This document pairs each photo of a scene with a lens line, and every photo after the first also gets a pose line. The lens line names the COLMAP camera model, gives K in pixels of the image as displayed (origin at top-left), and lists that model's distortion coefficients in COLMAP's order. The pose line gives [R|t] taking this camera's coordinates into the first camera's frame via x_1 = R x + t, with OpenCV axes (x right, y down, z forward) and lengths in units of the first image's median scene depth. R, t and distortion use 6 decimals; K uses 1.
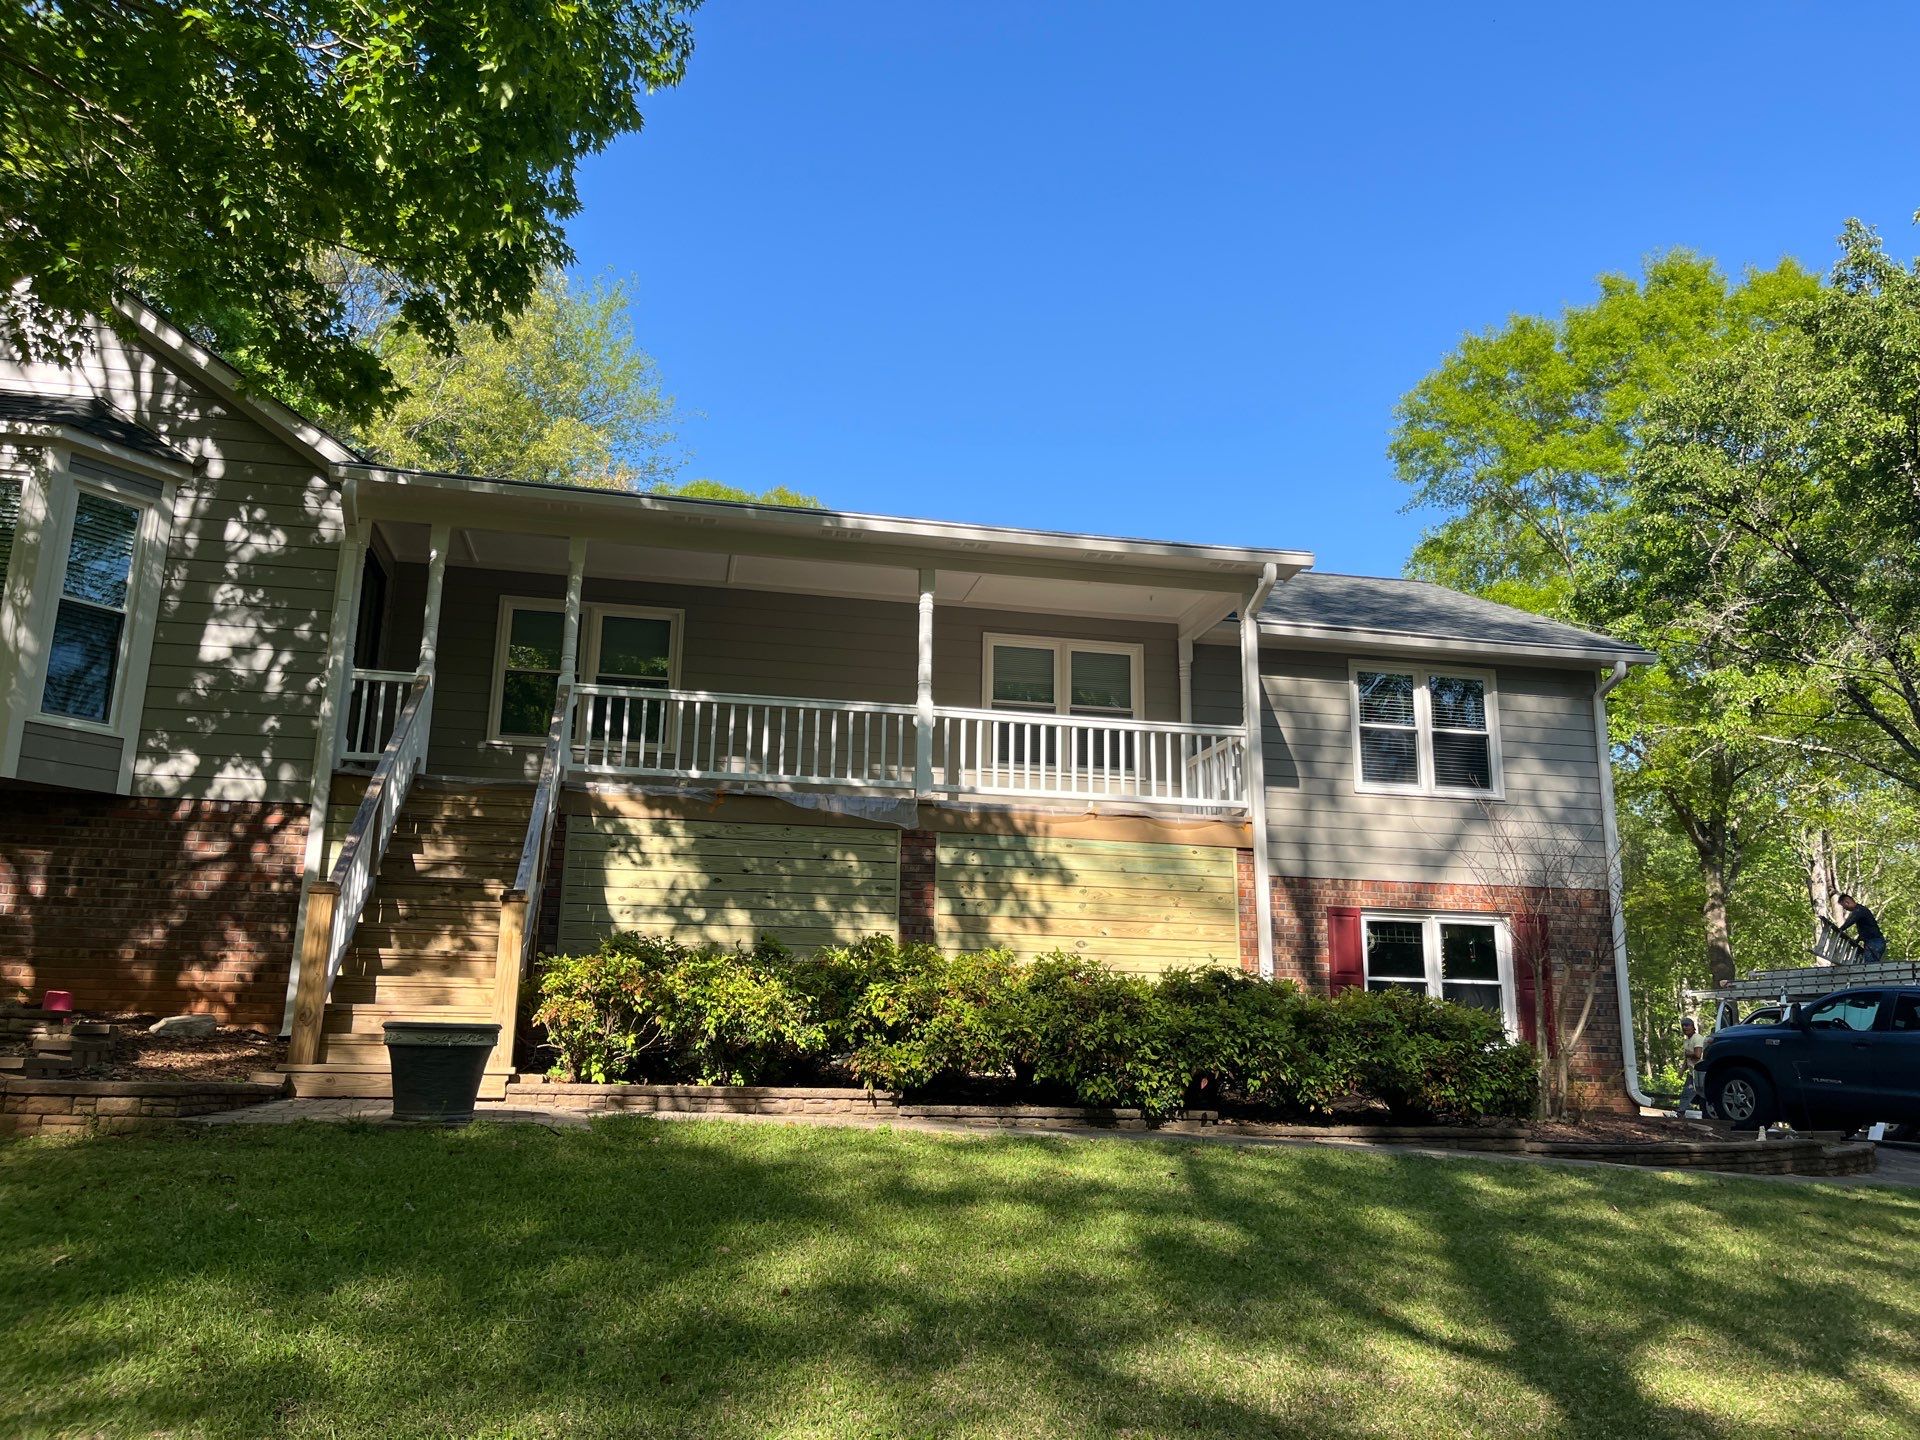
lens RADIAL K [[1549.0, 0, 955.8], [0, 1549.0, 683.4], [0, 0, 1]] dist [0.096243, -0.183018]
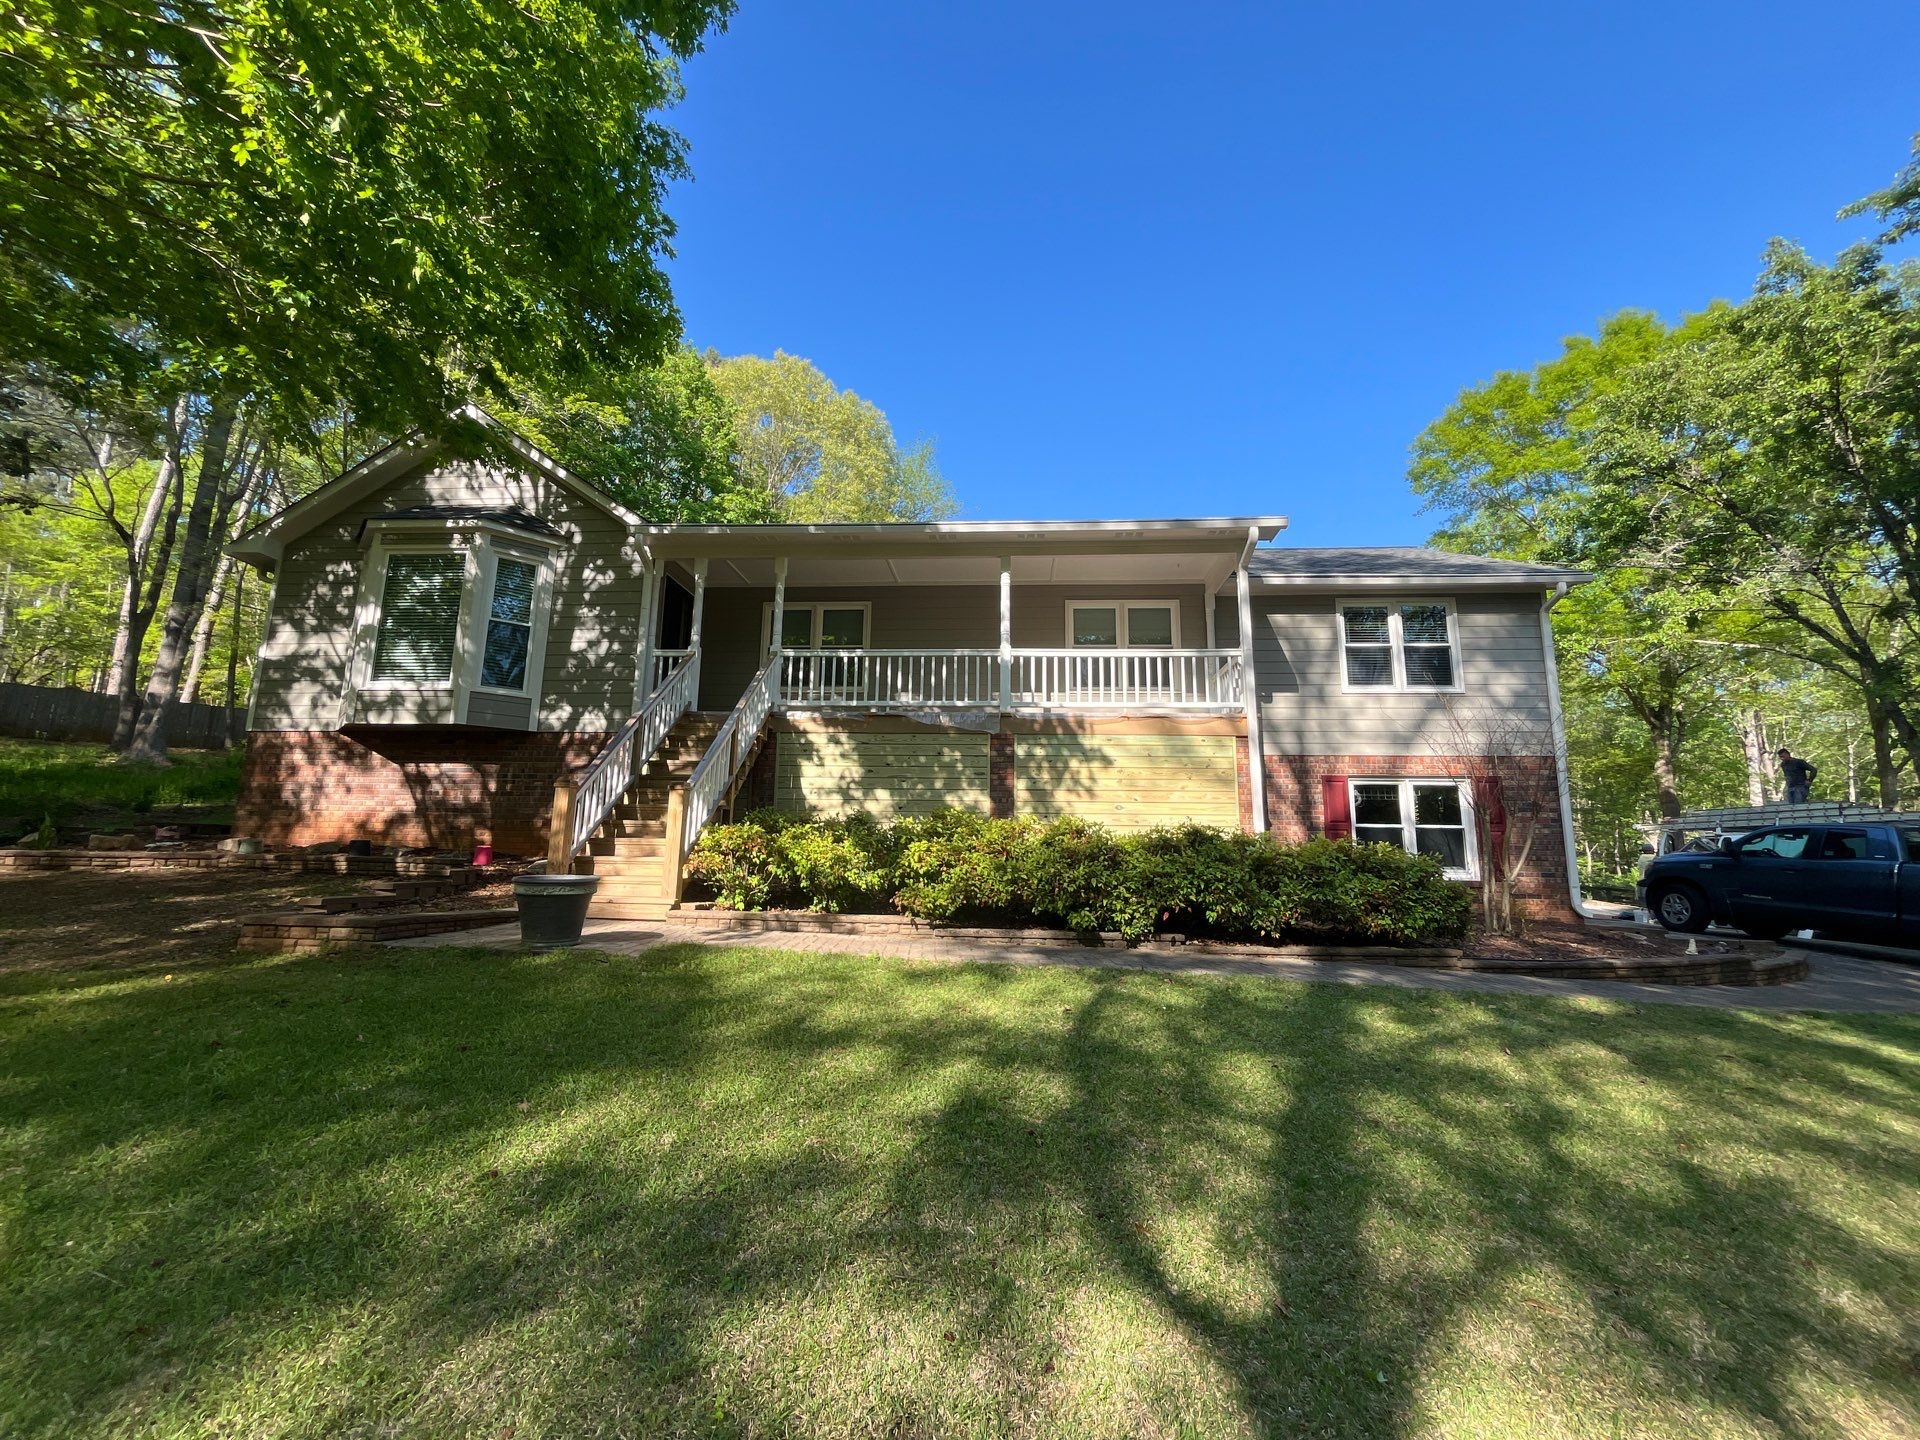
lens RADIAL K [[797.3, 0, 960.0], [0, 797.3, 720.0], [0, 0, 1]] dist [-0.000711, -0.005405]
pose [[0.958603, -0.047927, -0.280684, 0.151876], [0.066438, 0.996172, 0.056805, 0.036184], [0.276887, -0.073101, 0.958118, 0.264638]]
